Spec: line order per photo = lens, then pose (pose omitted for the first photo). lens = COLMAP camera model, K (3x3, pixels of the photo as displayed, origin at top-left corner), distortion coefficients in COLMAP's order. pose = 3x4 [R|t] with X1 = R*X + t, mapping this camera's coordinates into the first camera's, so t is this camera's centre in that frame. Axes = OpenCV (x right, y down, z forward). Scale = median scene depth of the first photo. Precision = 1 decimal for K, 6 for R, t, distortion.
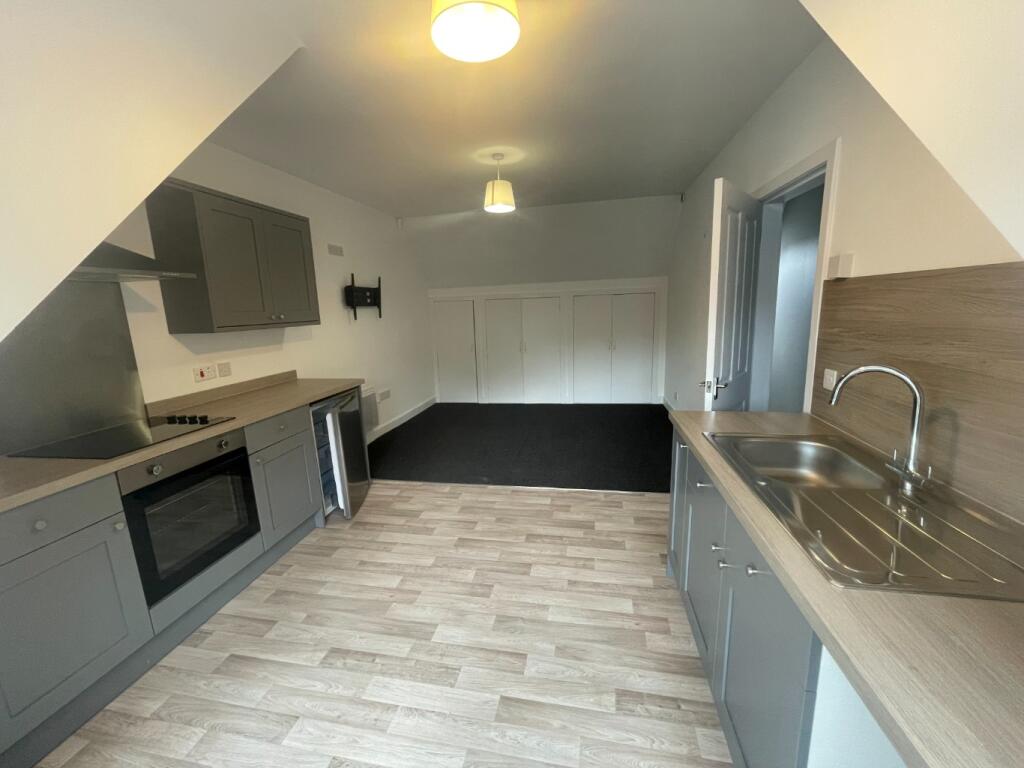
lens RADIAL K [[413.9, 0, 510.3], [0, 413.9, 387.4], [0, 0, 1]] dist [-0.008225, 0.001822]
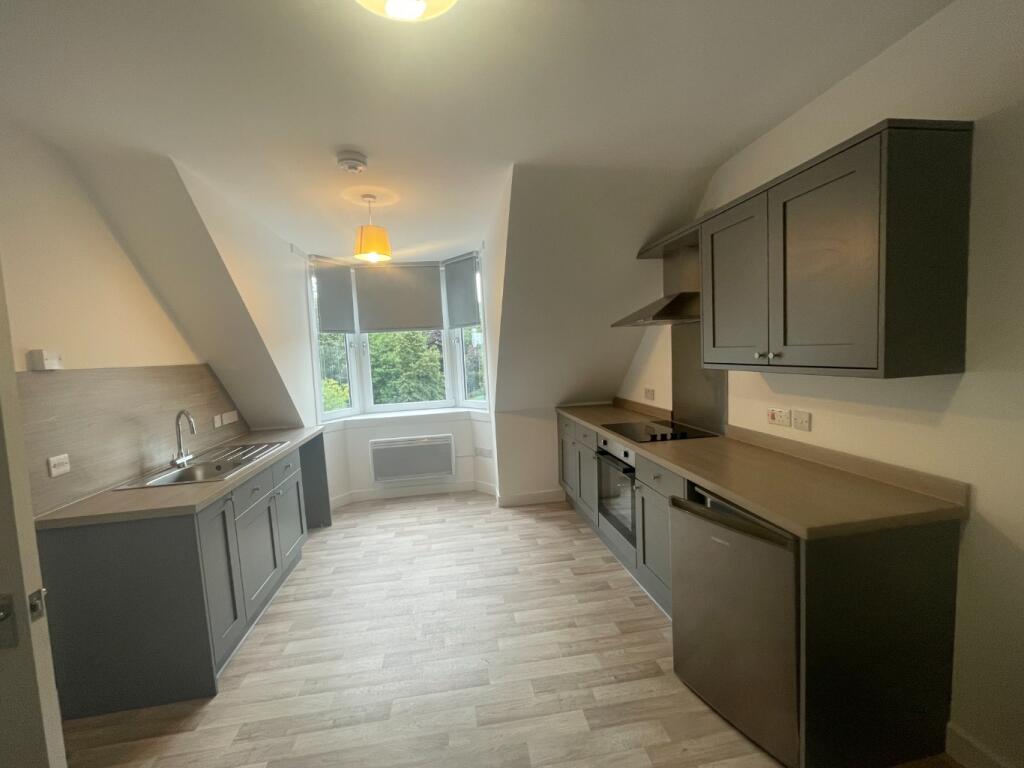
lens RADIAL K [[413.9, 0, 511.4], [0, 413.9, 384.7], [0, 0, 1]] dist [-0.008225, 0.001822]
pose [[-0.937652, 0.104759, -0.331414, 0.023405], [0.012254, 0.962869, 0.269691, -0.390530], [0.347361, 0.248815, -0.904119, 1.864096]]
